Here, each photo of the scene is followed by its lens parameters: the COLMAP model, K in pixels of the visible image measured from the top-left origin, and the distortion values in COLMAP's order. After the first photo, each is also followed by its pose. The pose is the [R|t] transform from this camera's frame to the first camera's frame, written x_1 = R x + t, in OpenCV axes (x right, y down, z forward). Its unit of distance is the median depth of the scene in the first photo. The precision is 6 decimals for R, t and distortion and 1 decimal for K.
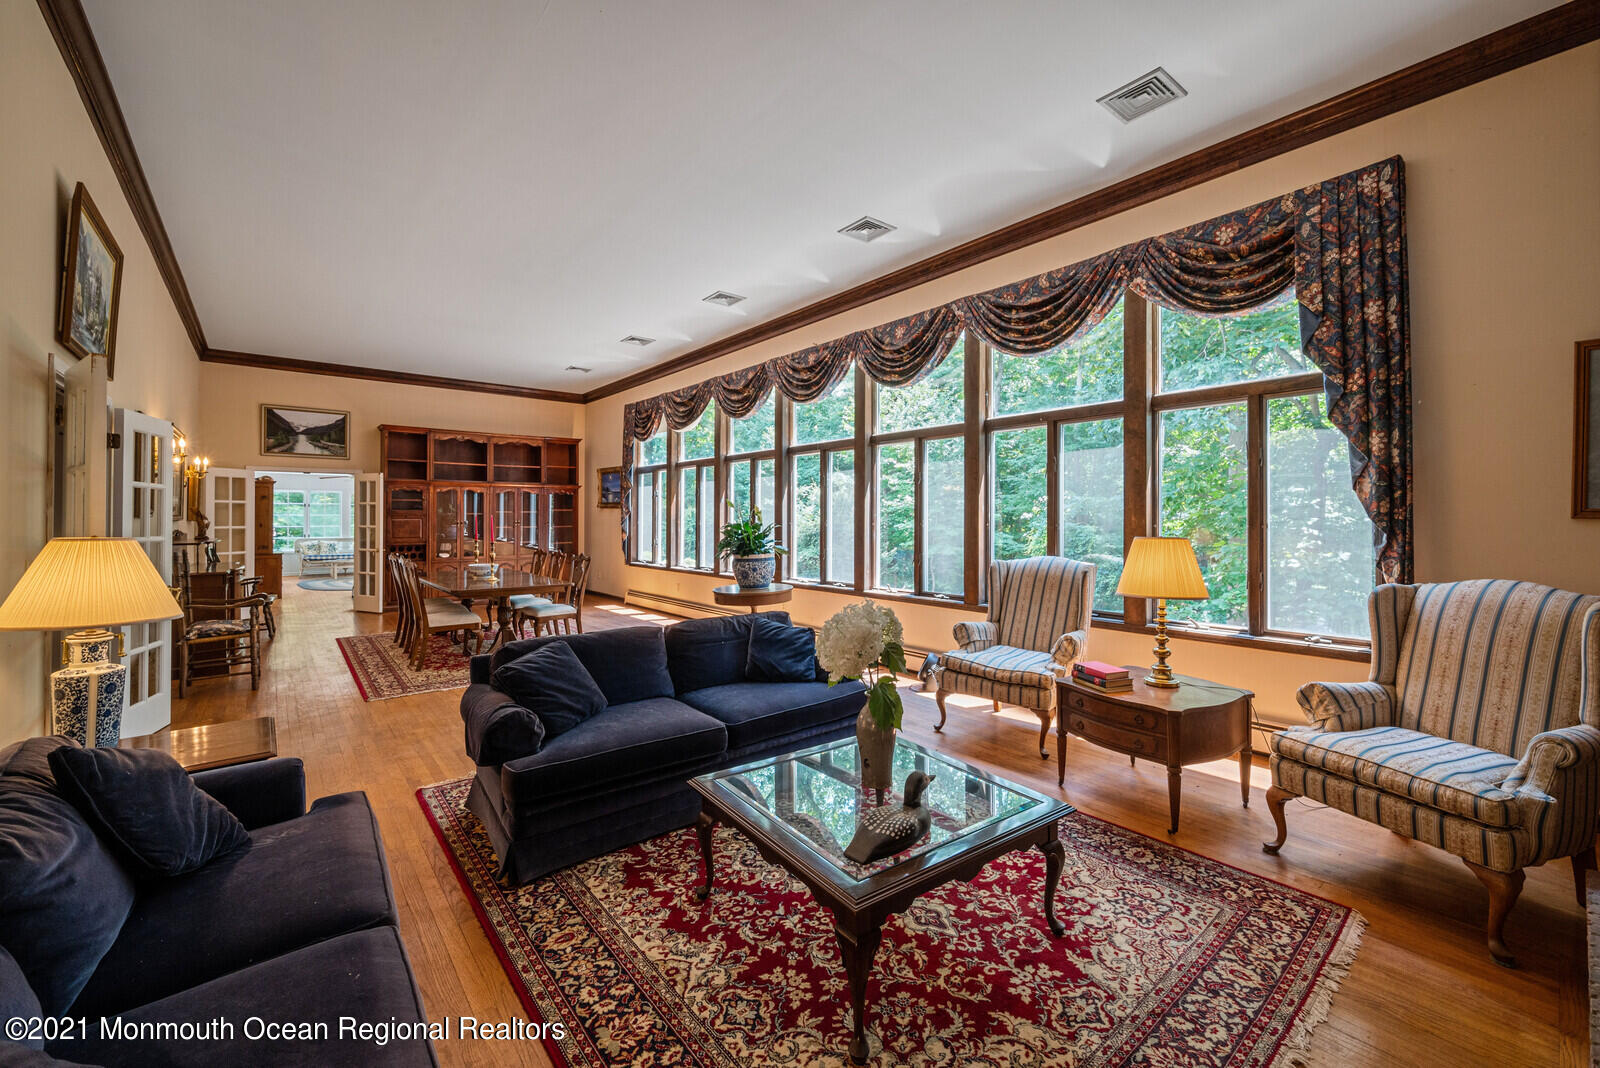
lens RADIAL K [[660.8, 0, 794.9], [0, 660.8, 515.6], [0, 0, 1]] dist [-0.010602, -0.000026]
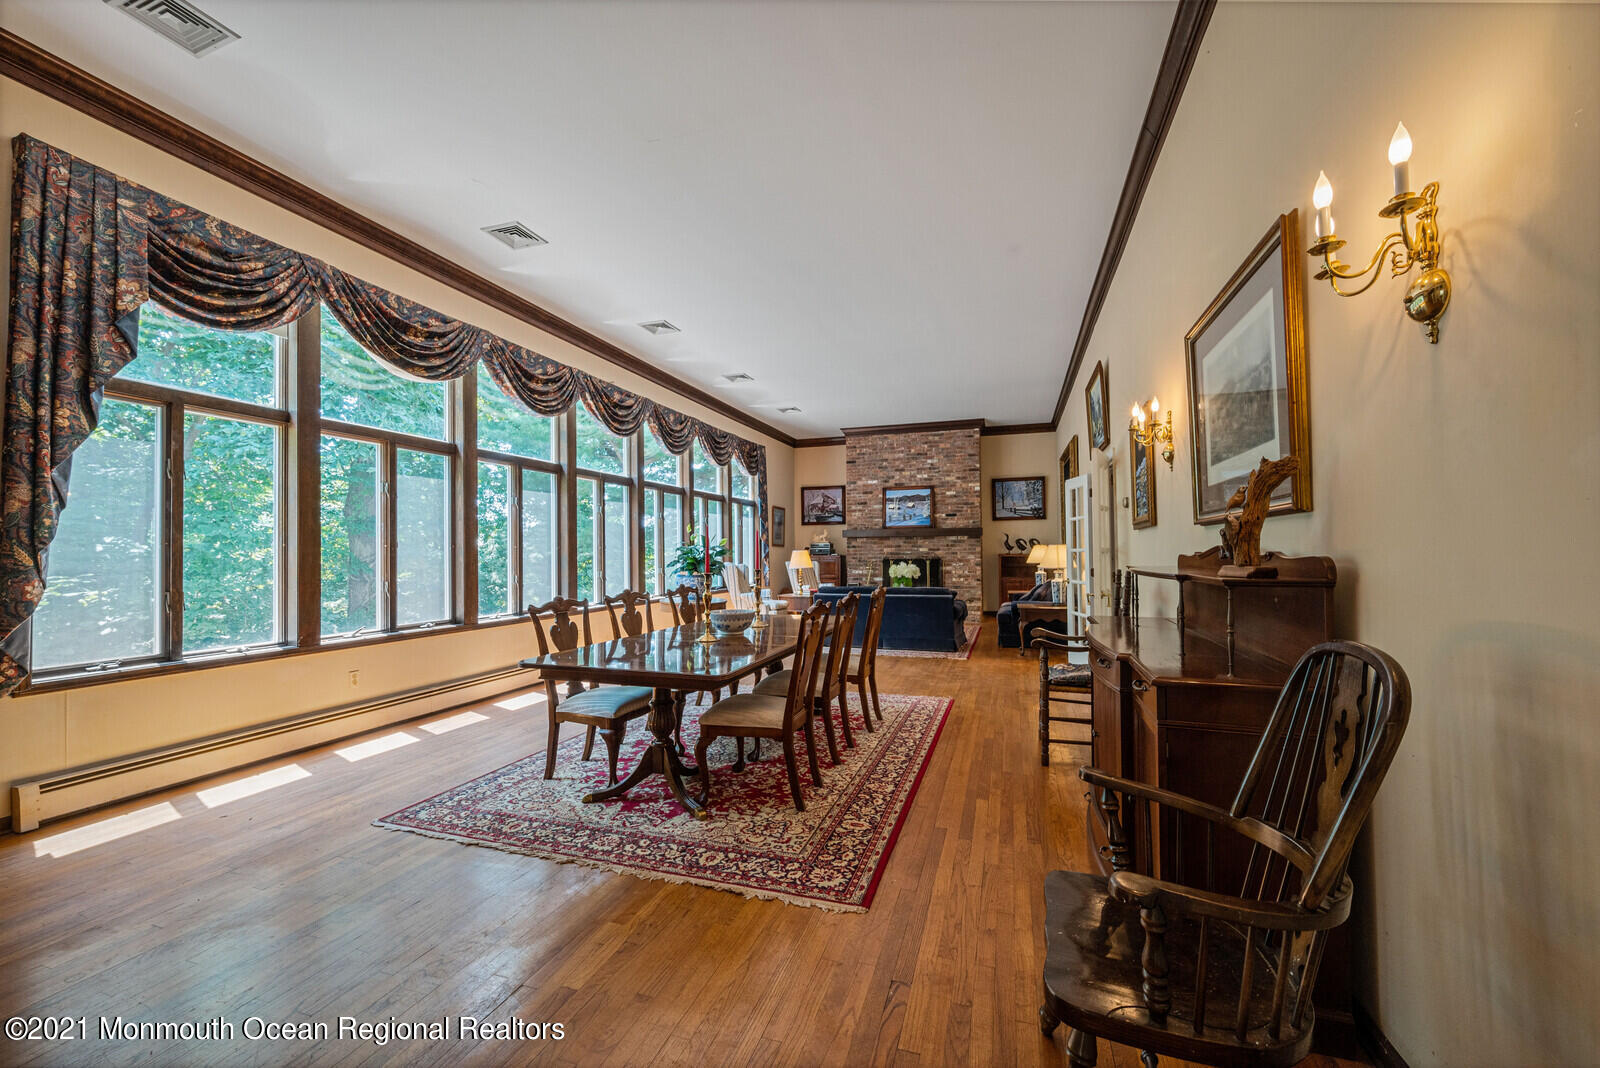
lens RADIAL K [[648.9, 0, 797.0], [0, 648.9, 532.3], [0, 0, 1]] dist [-0.007893, 0.000129]
pose [[-0.543183, 0.012544, 0.839521, -1.062246], [-0.008987, 0.999744, -0.020754, 0.012802], [-0.839566, -0.018818, -0.542931, 1.352966]]
